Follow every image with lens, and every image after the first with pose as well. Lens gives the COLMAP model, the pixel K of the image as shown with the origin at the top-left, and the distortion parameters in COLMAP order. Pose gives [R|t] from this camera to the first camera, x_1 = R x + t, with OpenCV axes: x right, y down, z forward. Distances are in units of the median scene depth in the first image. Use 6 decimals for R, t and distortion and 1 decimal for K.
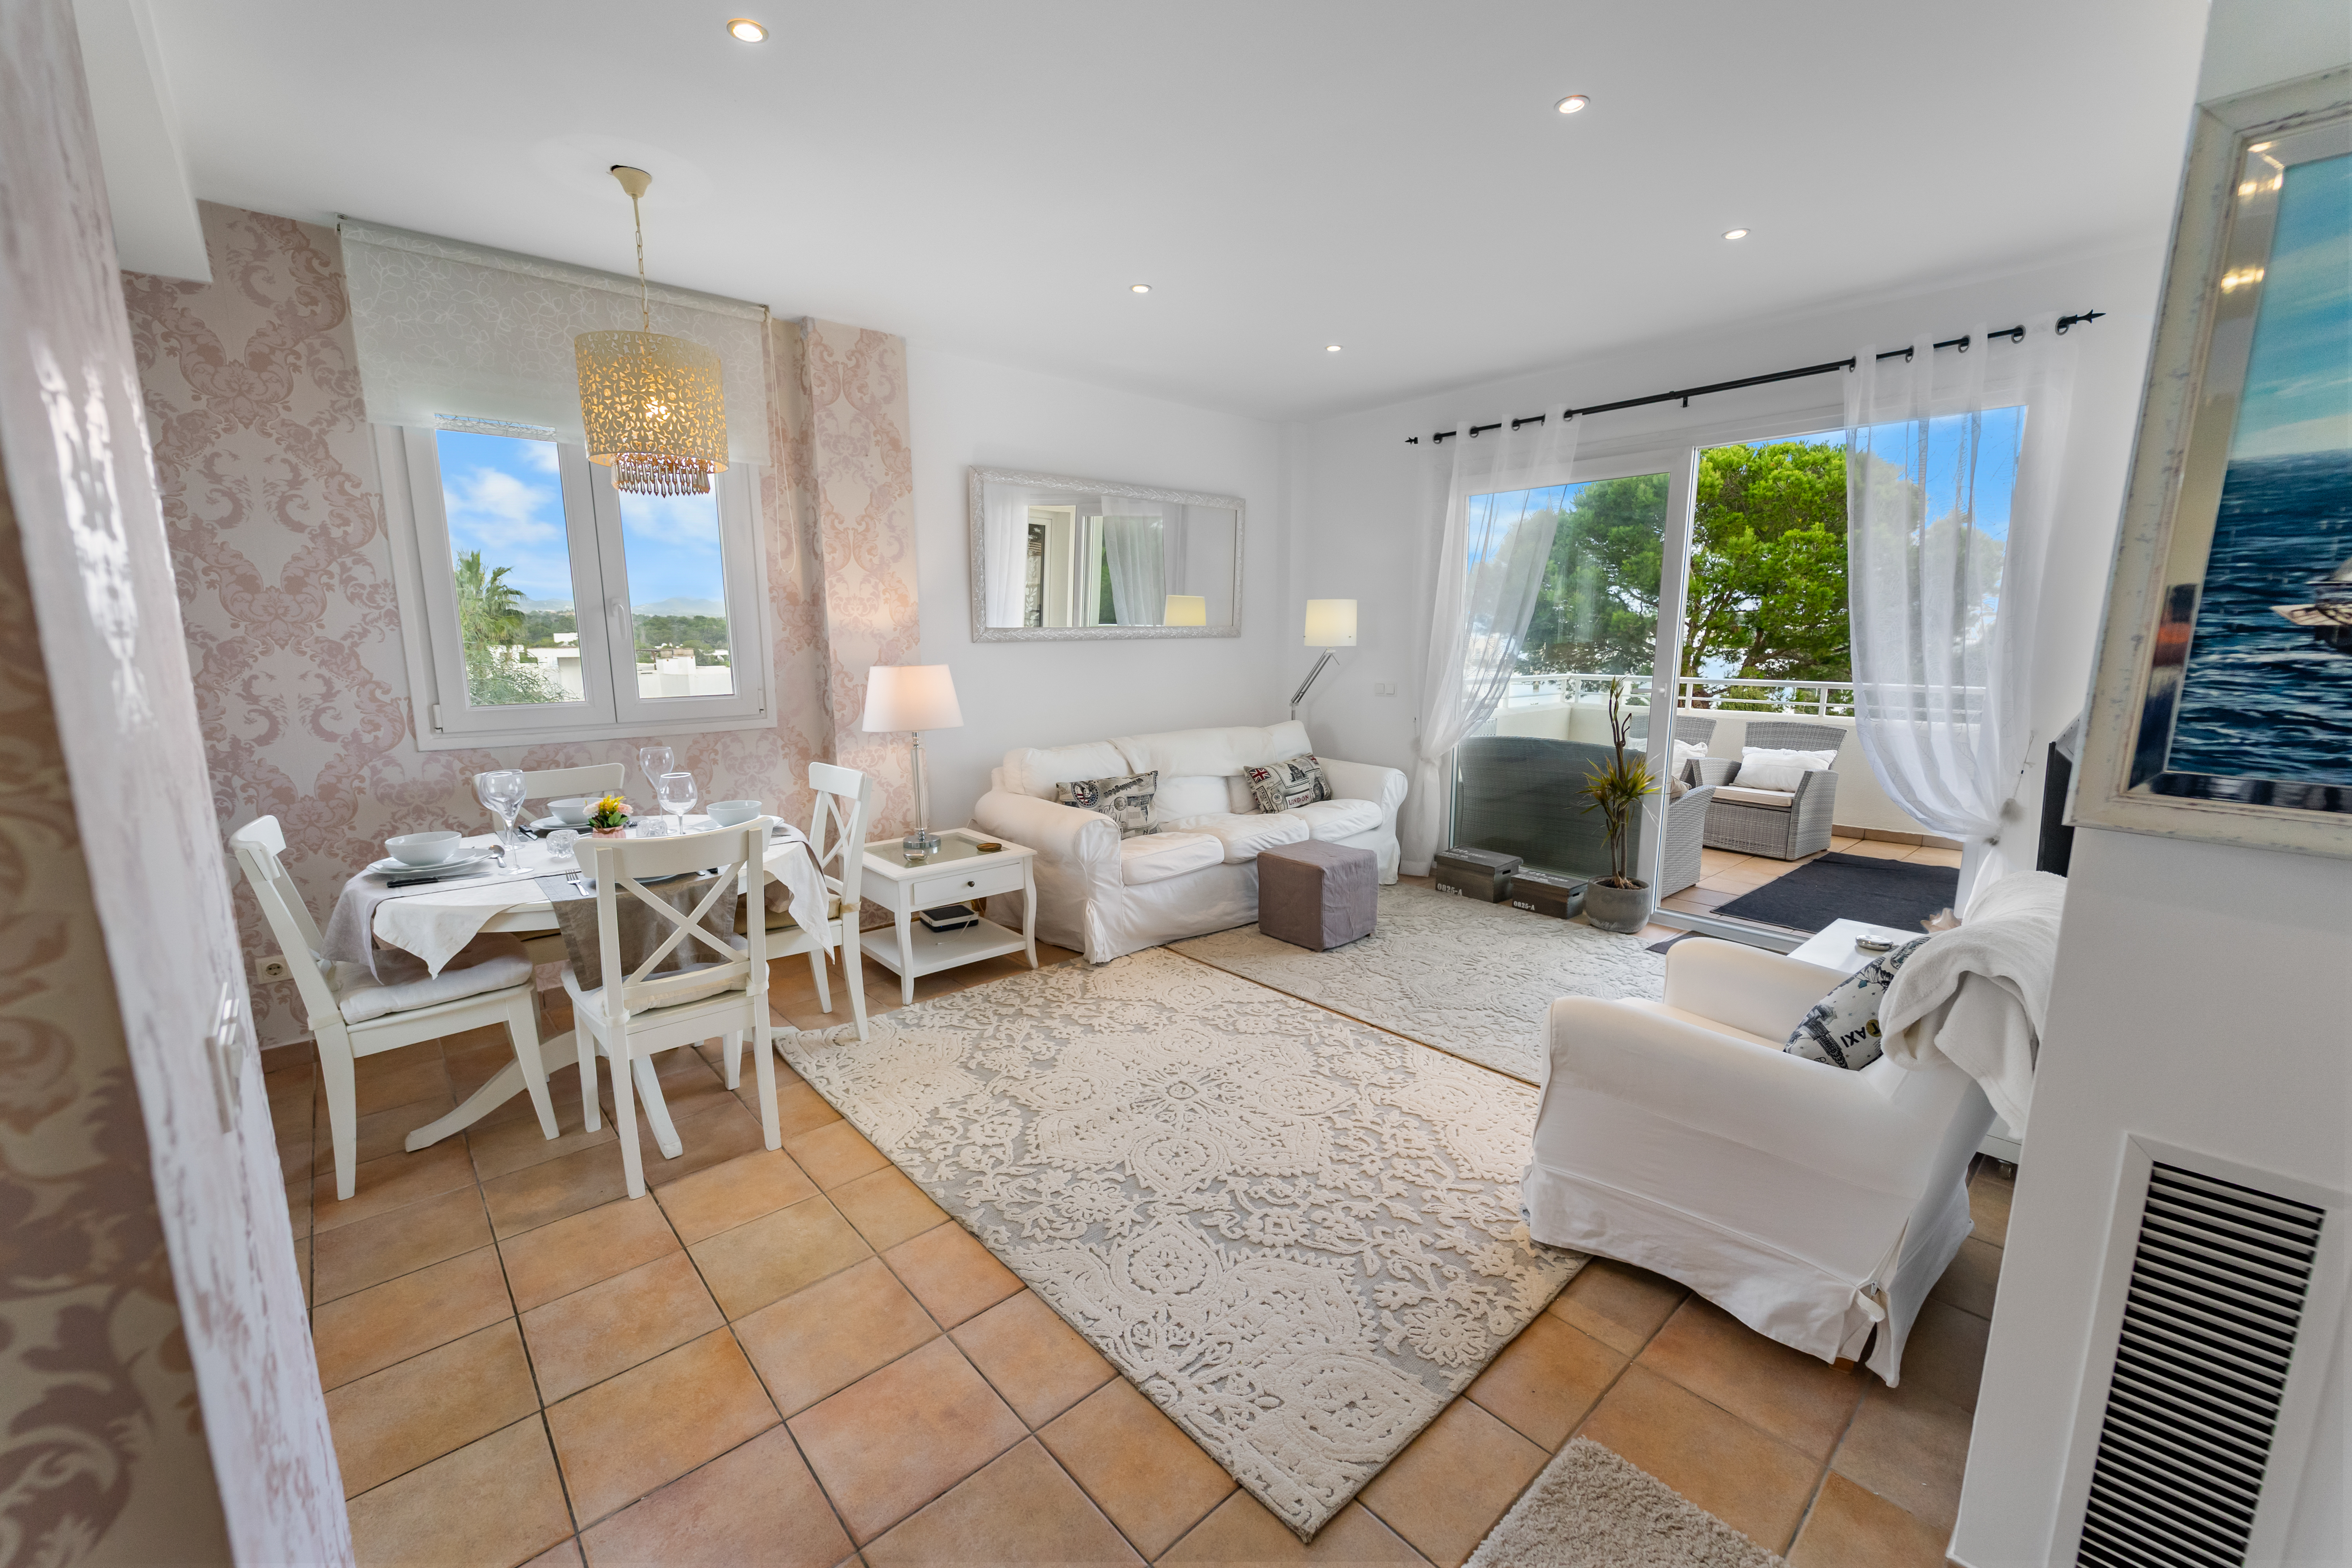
lens RADIAL K [[940.7, 0, 1174.8], [0, 940.7, 793.4], [0, 0, 1]] dist [0.001980, 0.000355]
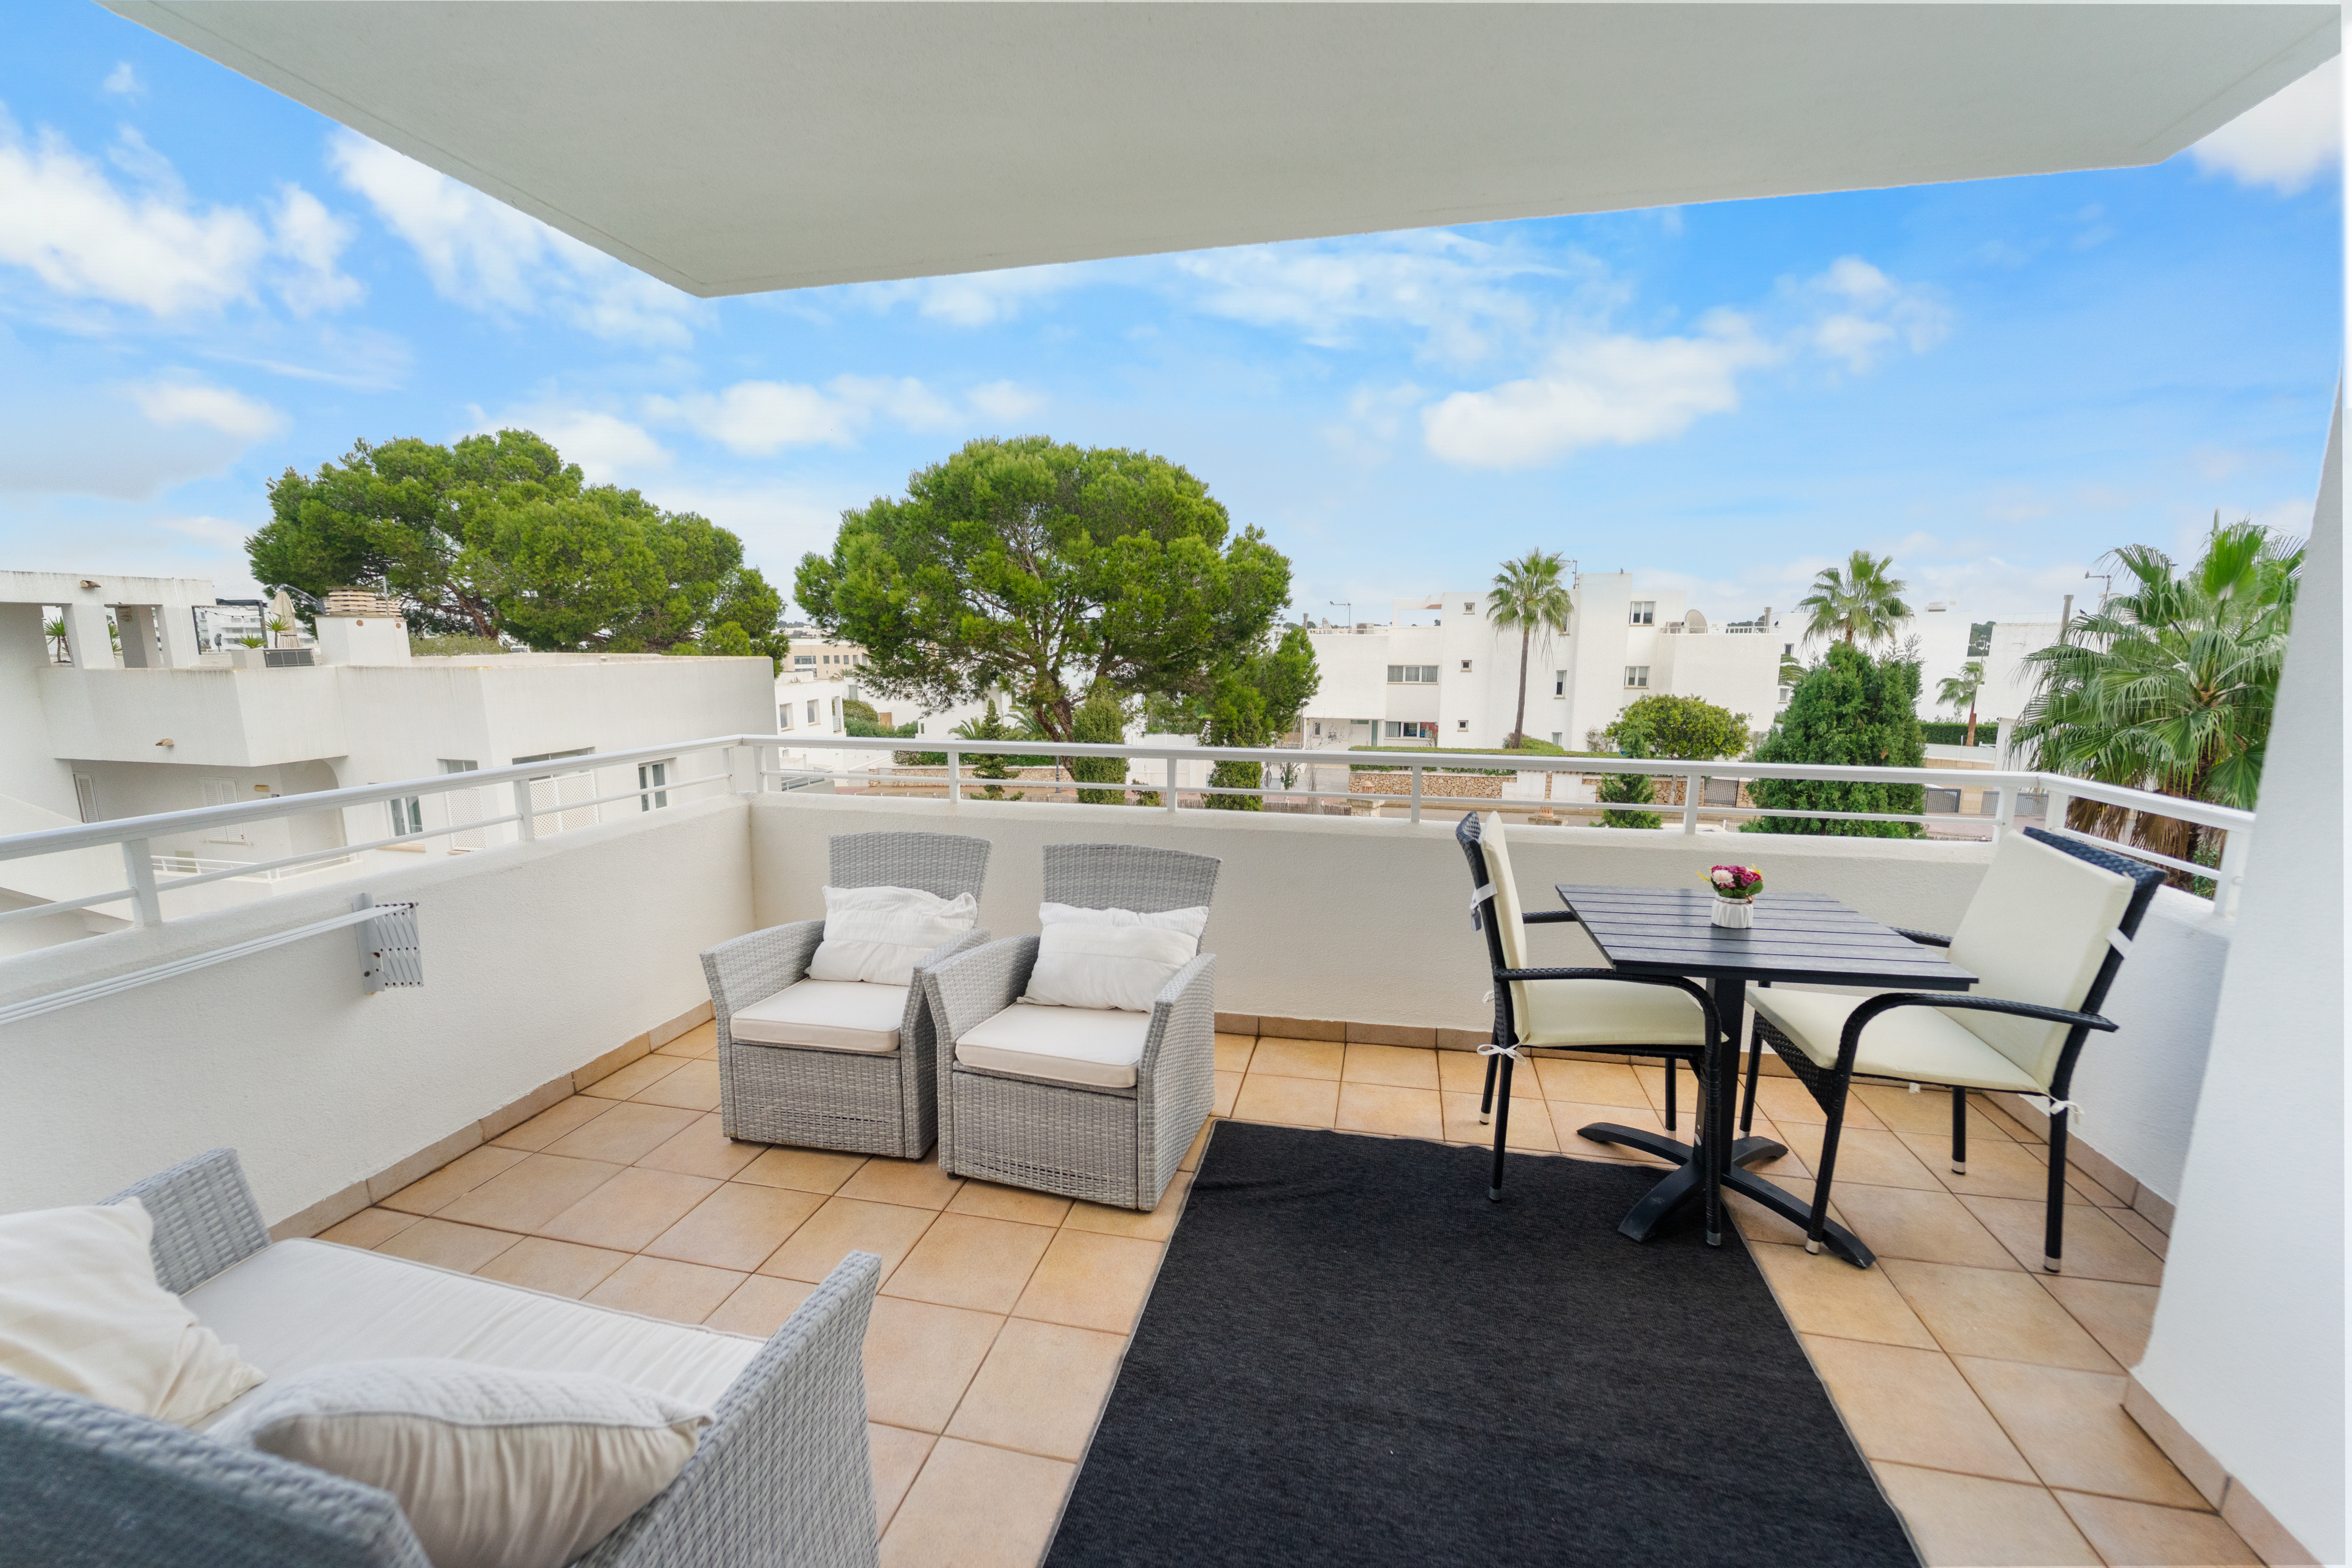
lens RADIAL K [[940.7, 0, 1174.8], [0, 940.7, 793.4], [0, 0, 1]] dist [0.001980, 0.000355]
pose [[0.818717, -0.094253, 0.566409, 0.122915], [0.097175, 0.994951, 0.025102, -0.033403], [-0.565915, 0.034489, 0.823742, 0.177646]]
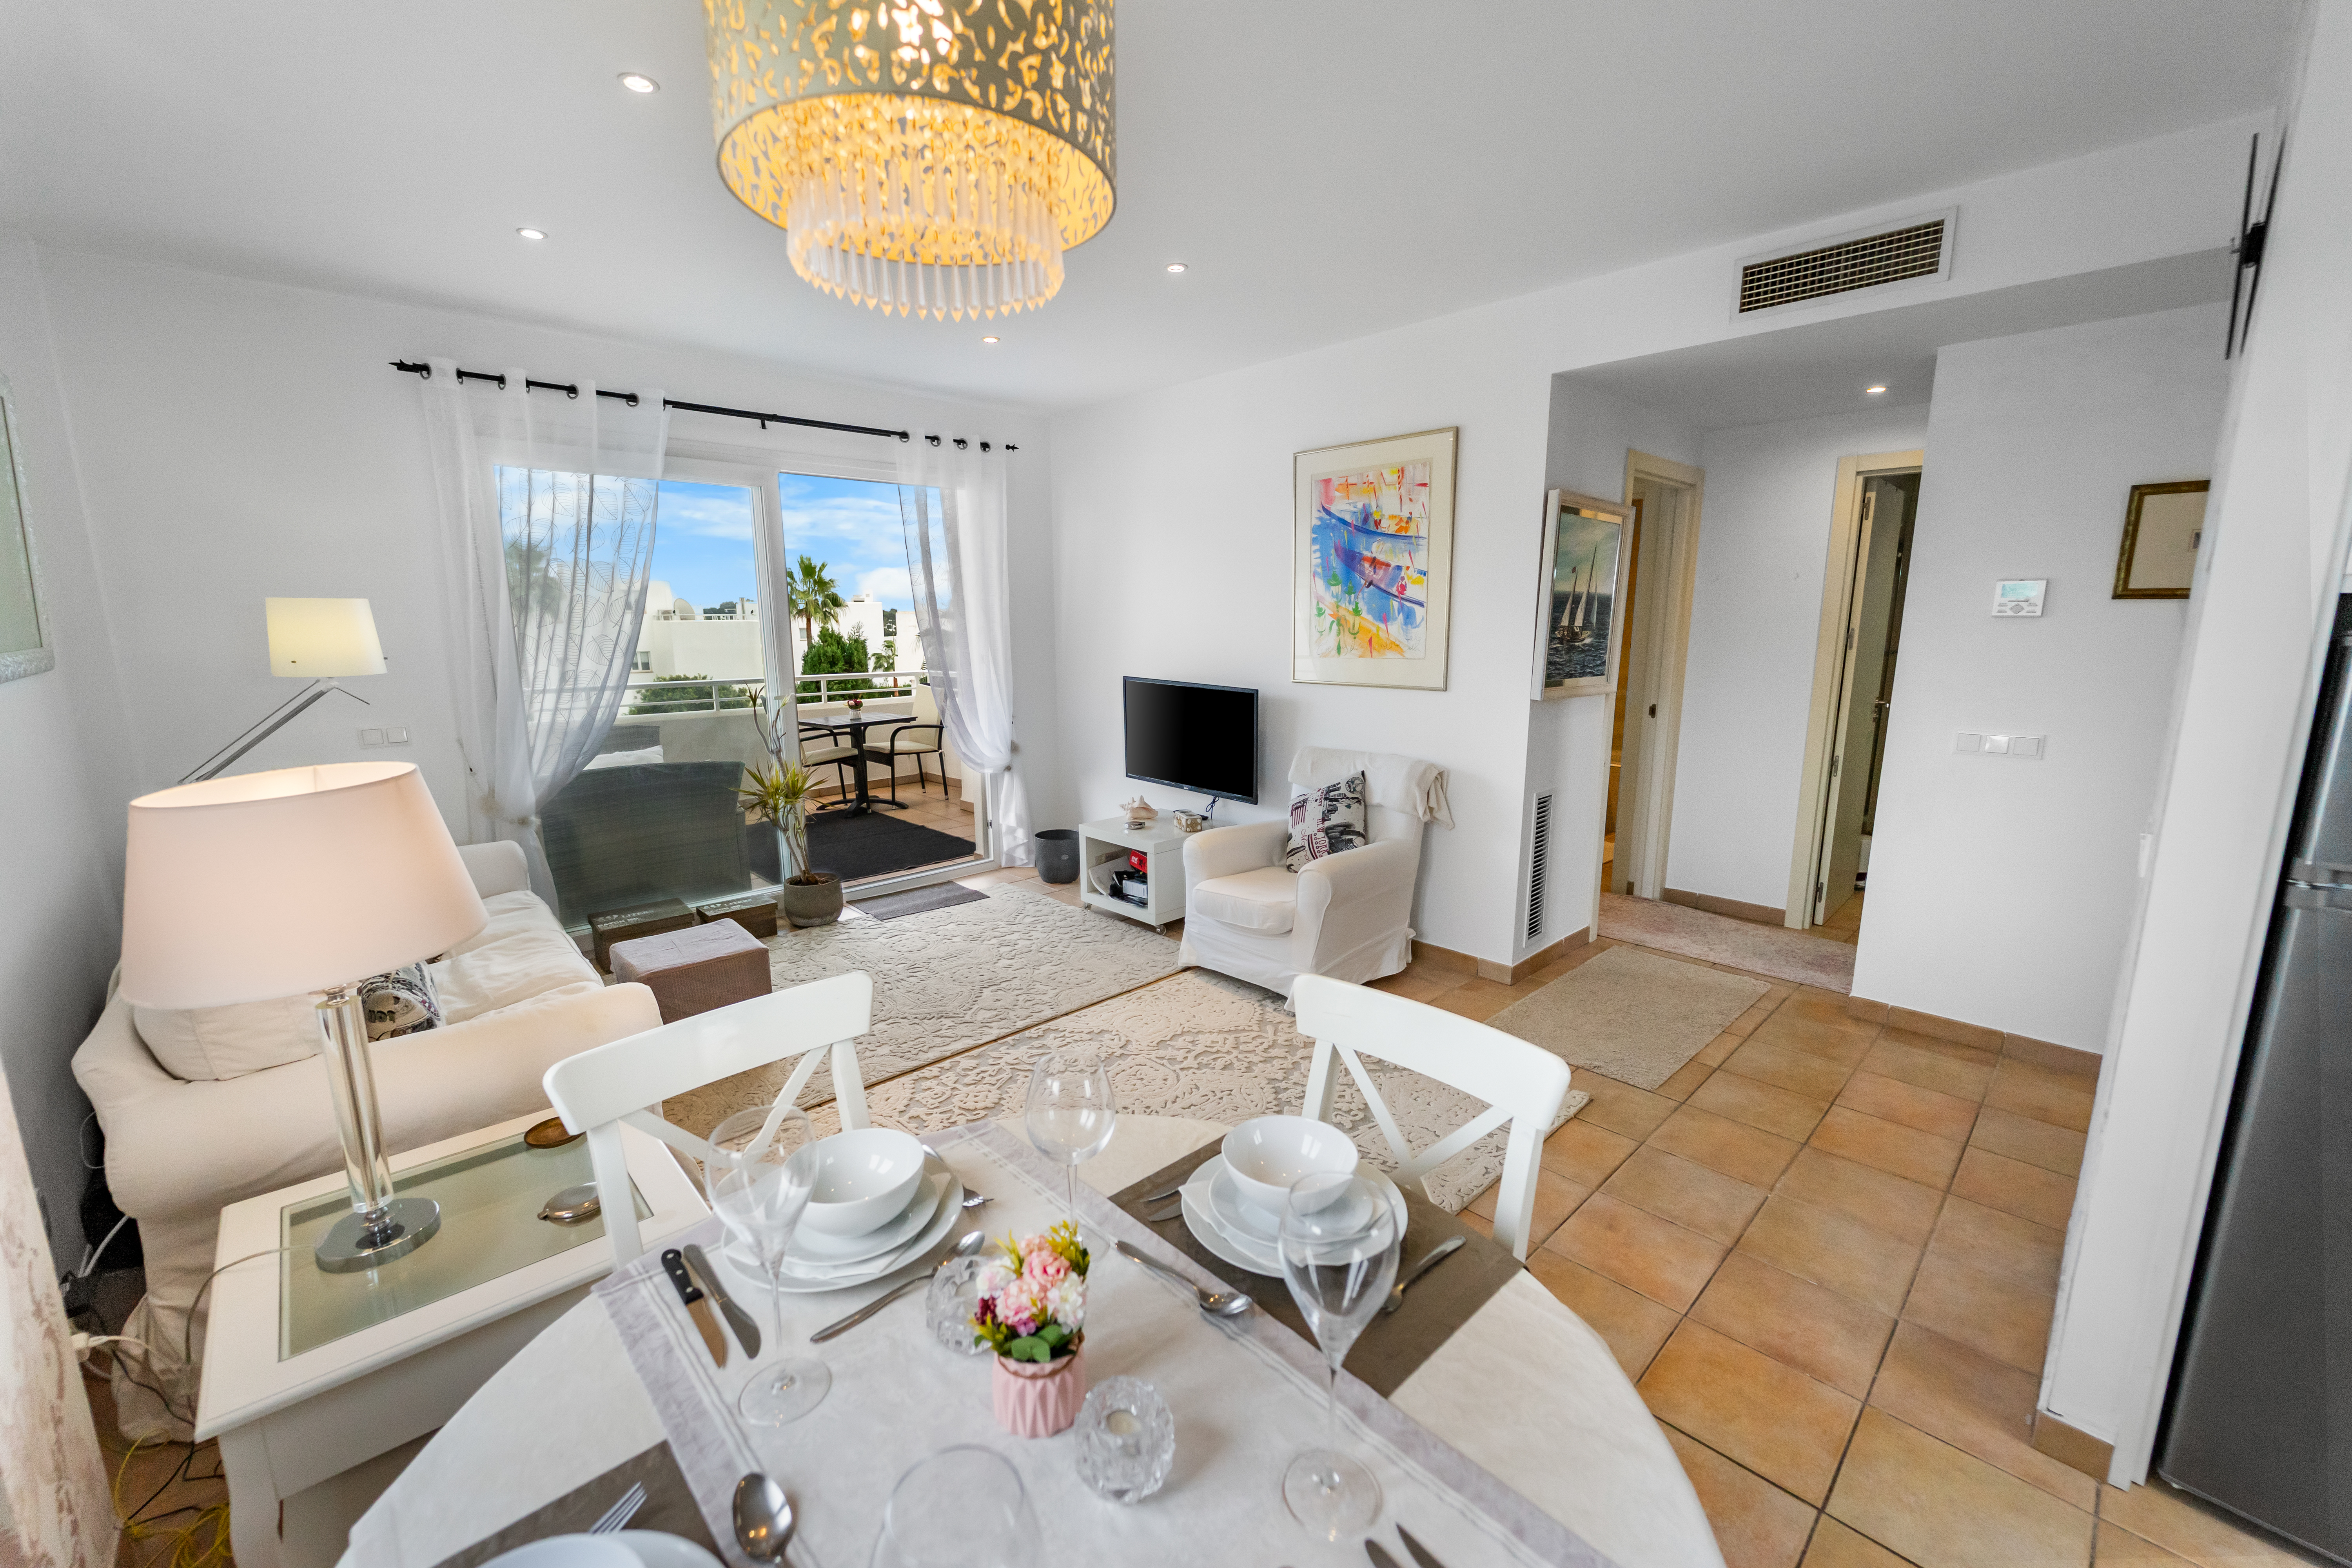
lens RADIAL K [[940.7, 0, 1174.8], [0, 940.7, 793.4], [0, 0, 1]] dist [0.001980, 0.000355]
pose [[-0.032785, -0.182188, 0.982717, -0.114897], [0.177430, 0.966567, 0.185114, -0.024837], [-0.983587, 0.180433, 0.000636, 0.120175]]
